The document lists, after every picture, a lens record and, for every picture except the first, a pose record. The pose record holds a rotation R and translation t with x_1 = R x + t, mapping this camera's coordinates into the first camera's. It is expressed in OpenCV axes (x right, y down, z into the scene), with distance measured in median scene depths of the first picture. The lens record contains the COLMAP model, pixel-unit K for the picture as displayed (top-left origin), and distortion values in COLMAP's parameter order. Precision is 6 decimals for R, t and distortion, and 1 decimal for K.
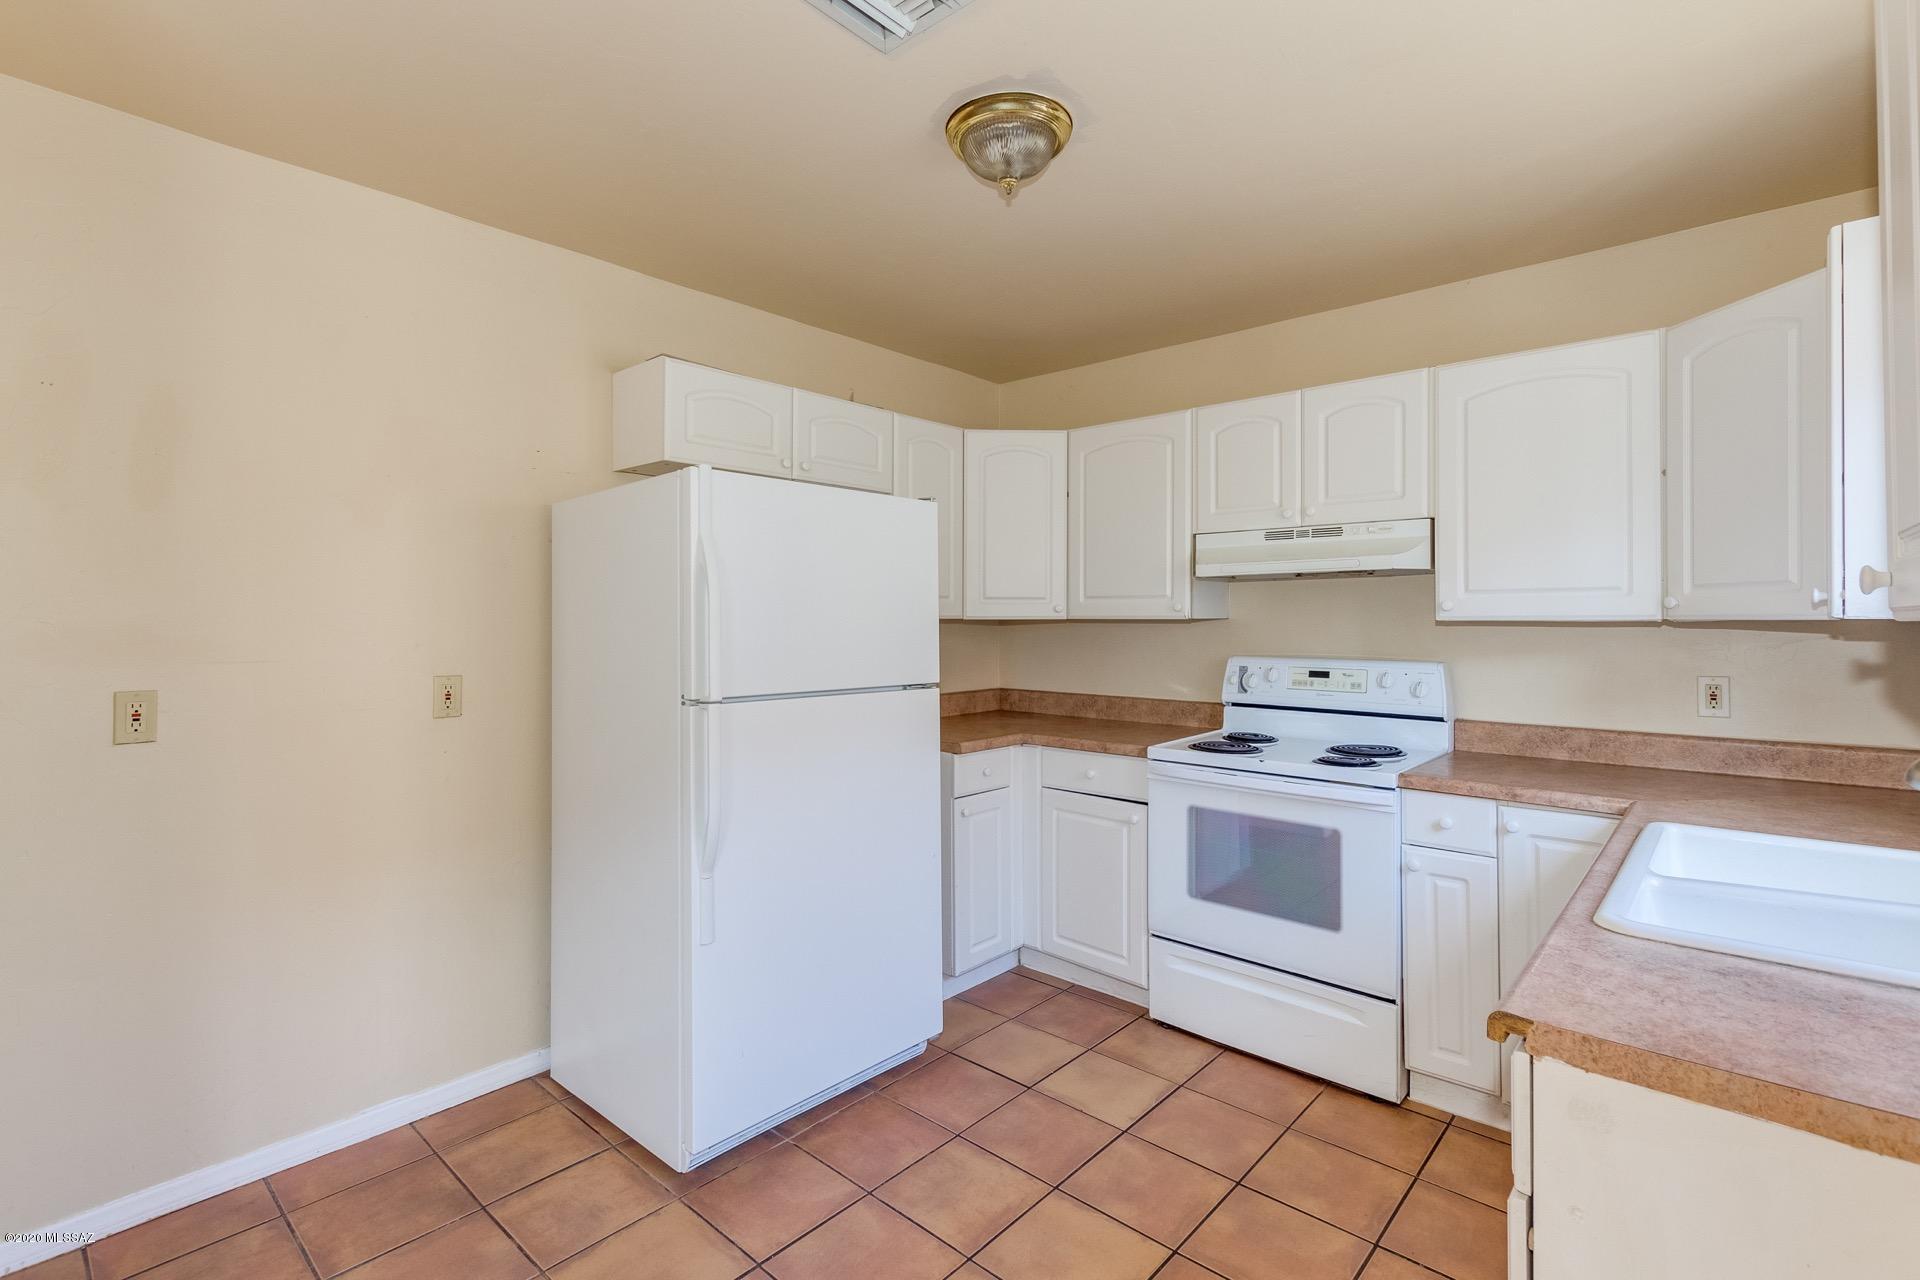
lens RADIAL K [[888.4, 0, 944.7], [0, 888.4, 614.0], [0, 0, 1]] dist [0.010528, -0.003014]
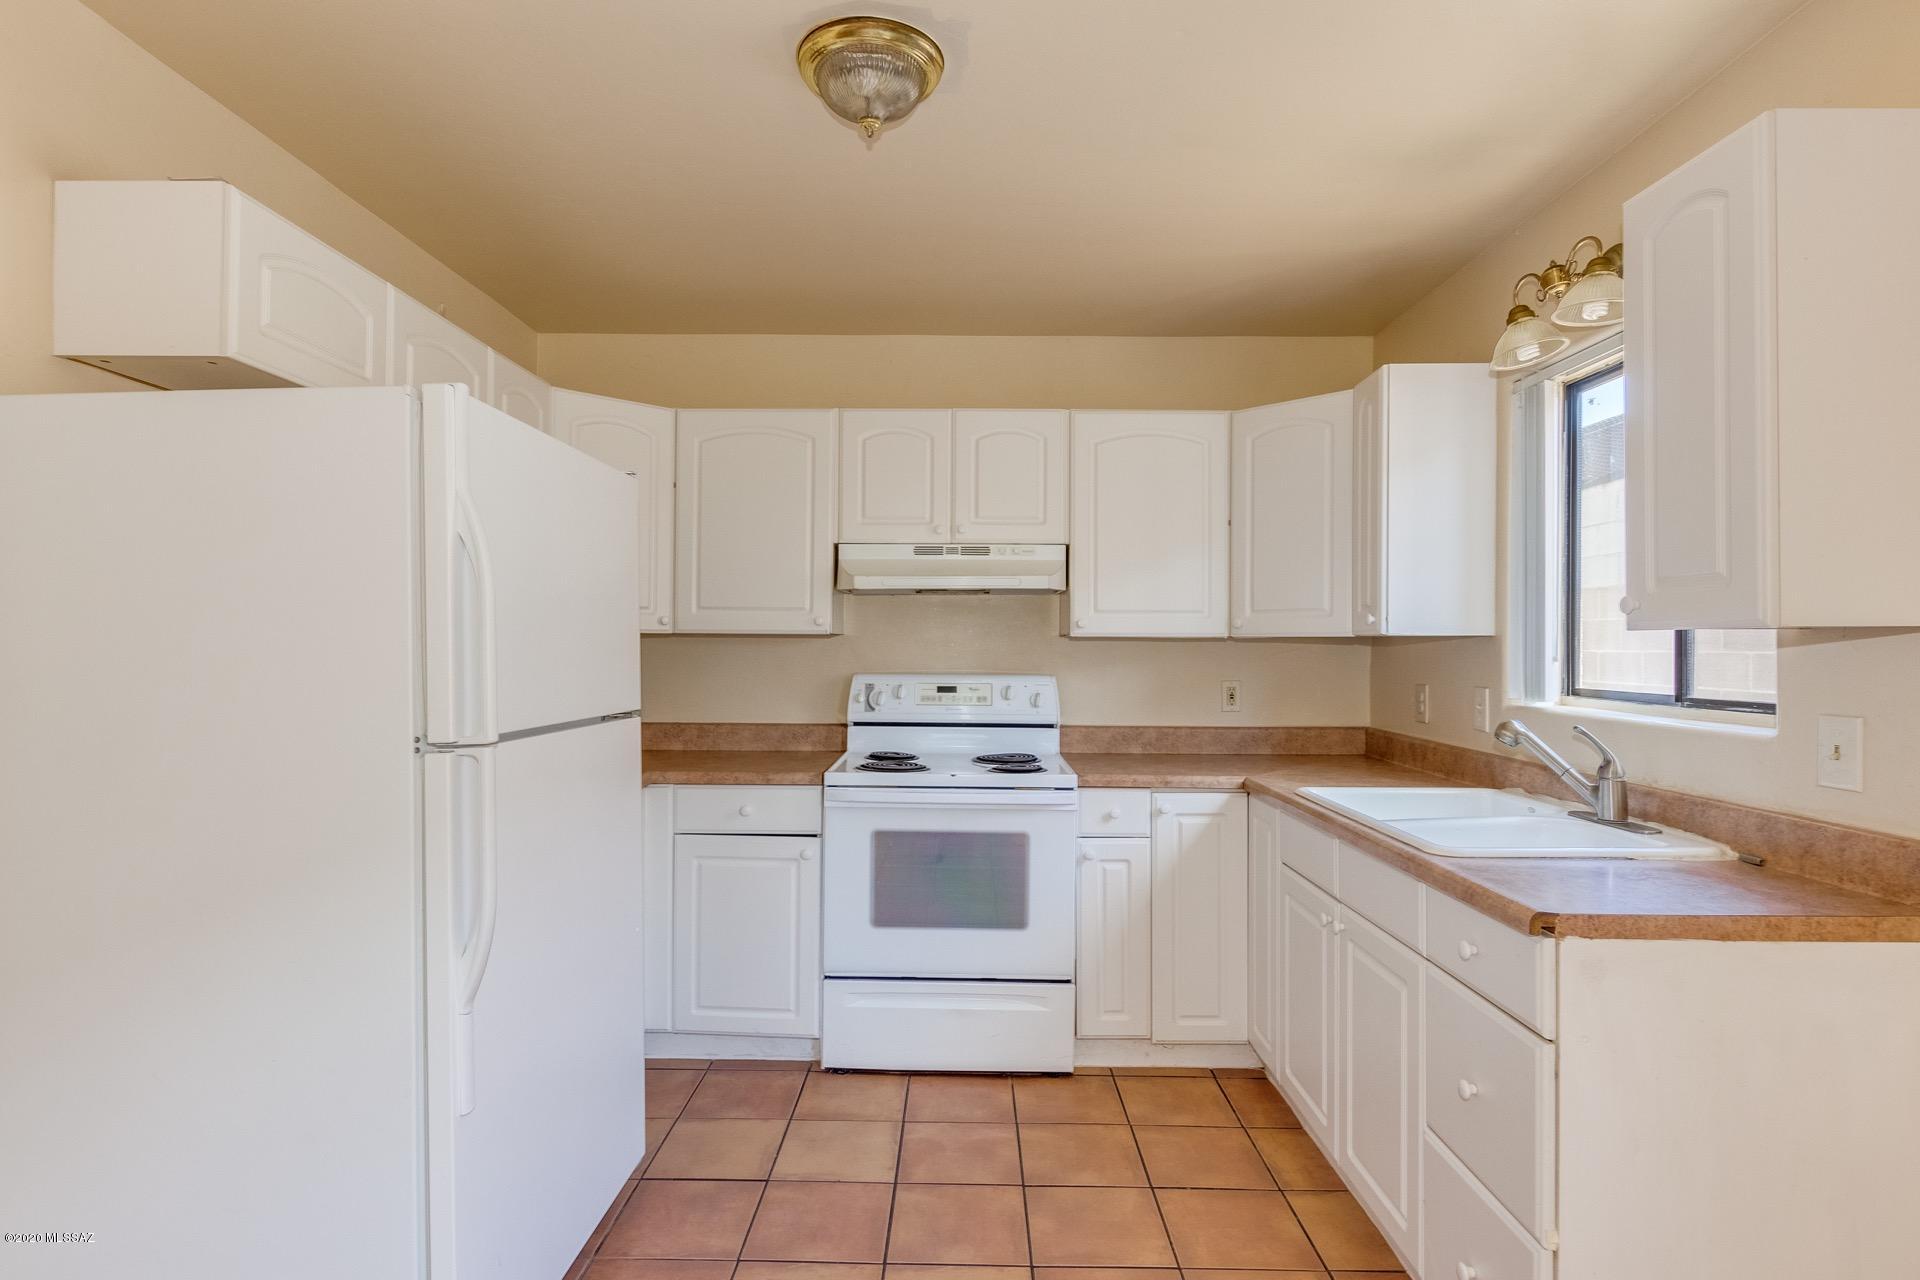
lens RADIAL K [[985.8, 0, 958.1], [0, 985.8, 643.9], [0, 0, 1]] dist [0.005841, 0.000025]
pose [[0.749061, 0.005426, 0.662479, -0.373985], [-0.009472, 0.999952, 0.002520, 0.014723], [-0.662433, -0.008163, 0.749076, 0.167078]]
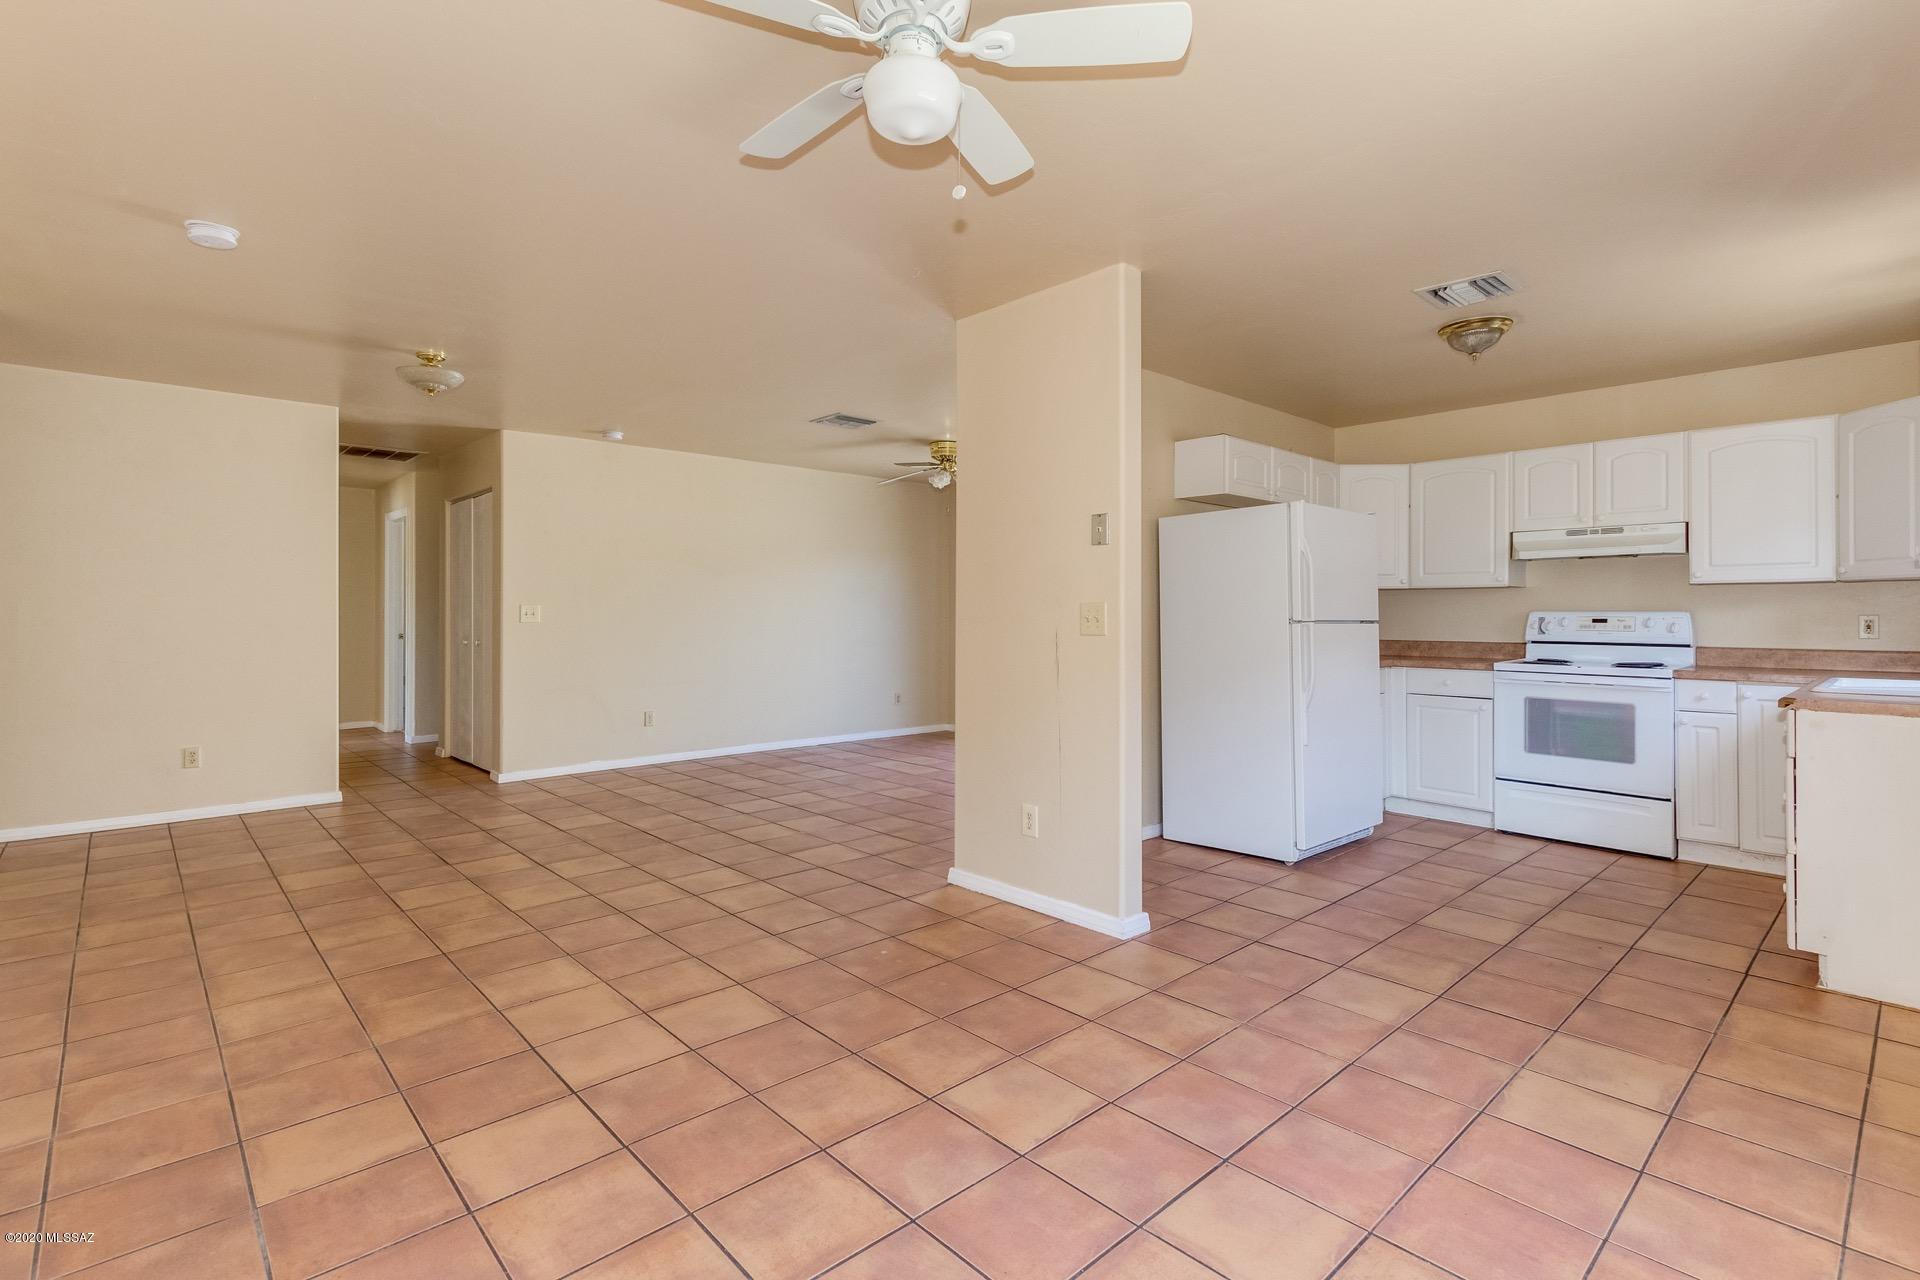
lens RADIAL K [[888.4, 0, 967.9], [0, 888.4, 607.1], [0, 0, 1]] dist [0.010528, -0.003014]
pose [[0.996263, 0.001053, -0.086364, -0.652449], [-0.001218, 0.999998, -0.001859, 0.055925], [0.086362, 0.001957, 0.996262, -0.786577]]
